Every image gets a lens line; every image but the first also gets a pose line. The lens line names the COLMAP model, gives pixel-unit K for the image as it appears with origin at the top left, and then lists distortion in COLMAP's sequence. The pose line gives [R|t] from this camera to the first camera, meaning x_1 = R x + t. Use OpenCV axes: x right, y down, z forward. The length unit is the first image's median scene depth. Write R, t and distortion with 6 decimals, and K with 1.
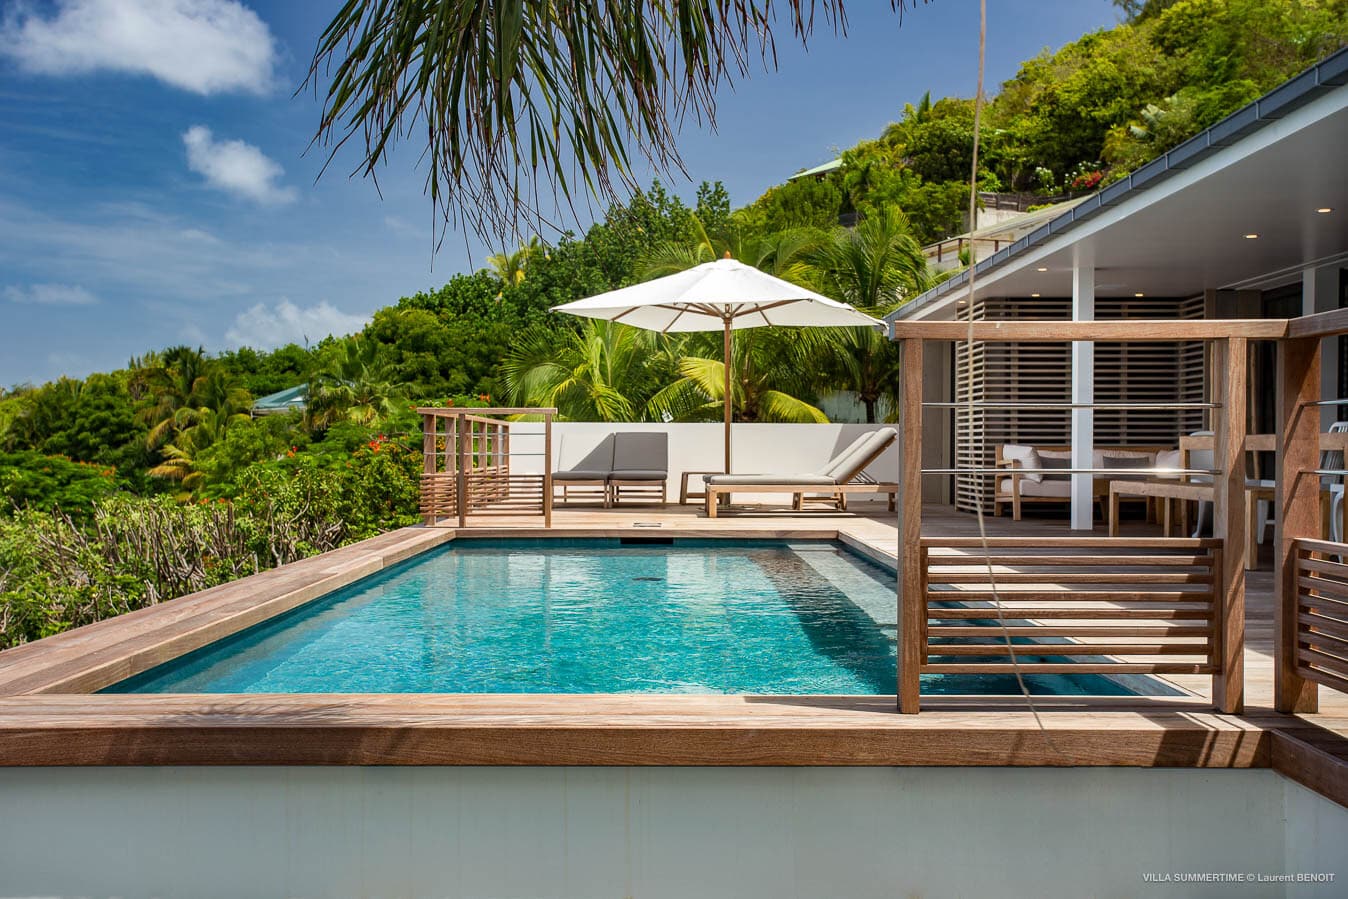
lens RADIAL K [[1538.8, 0, 675.8], [0, 1538.8, 451.4], [0, 0, 1]] dist [0.035117, 0.000000]
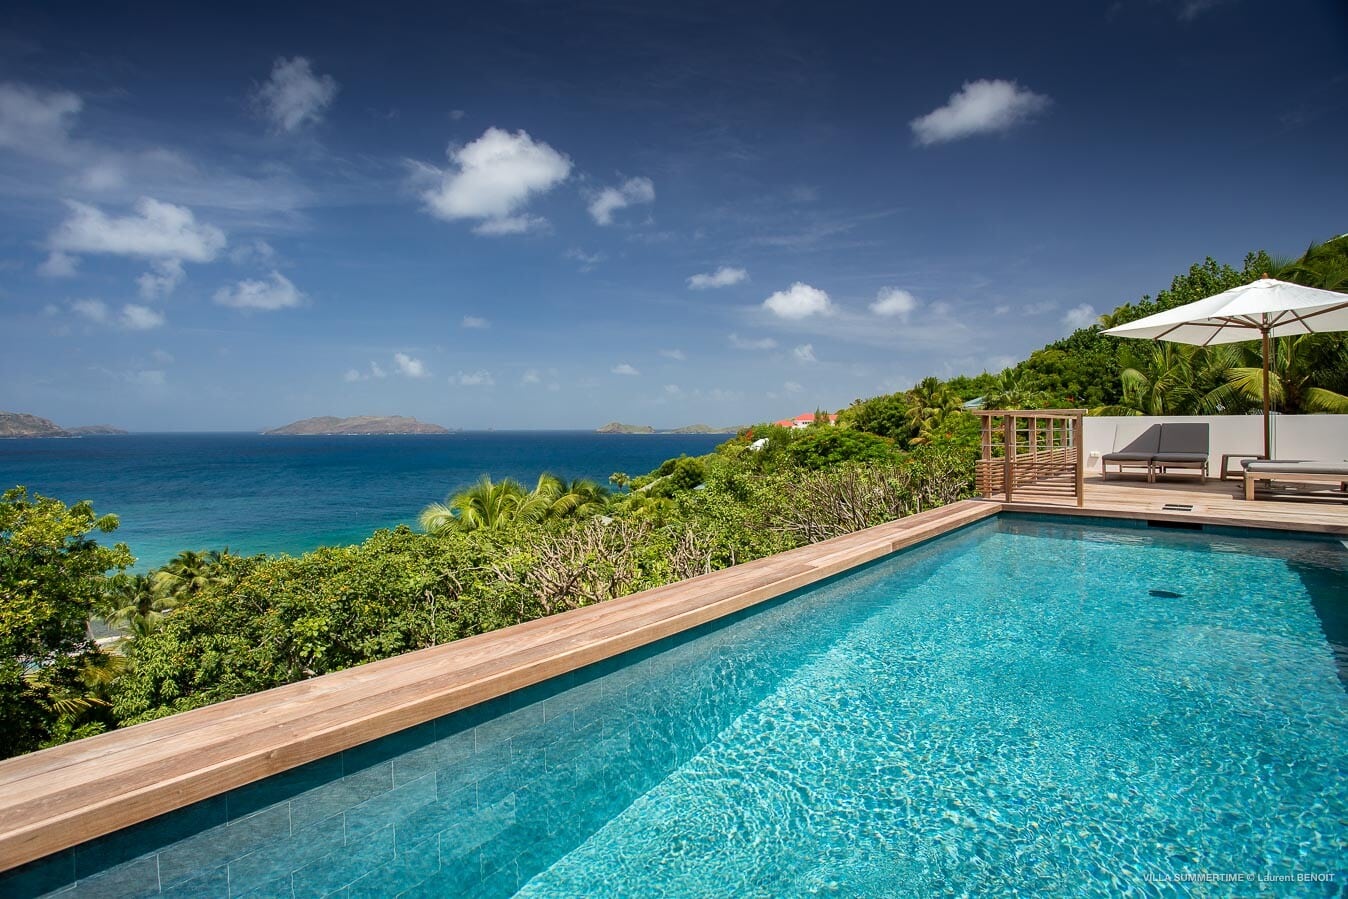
lens RADIAL K [[753.3, 0, 681.6], [0, 753.3, 427.7], [0, 0, 1]] dist [-0.004578, -0.001718]
pose [[0.805410, -0.009475, -0.592642, 0.010135], [0.008428, 0.999954, -0.004533, -0.008109], [0.592658, -0.001344, 0.805453, 0.201554]]
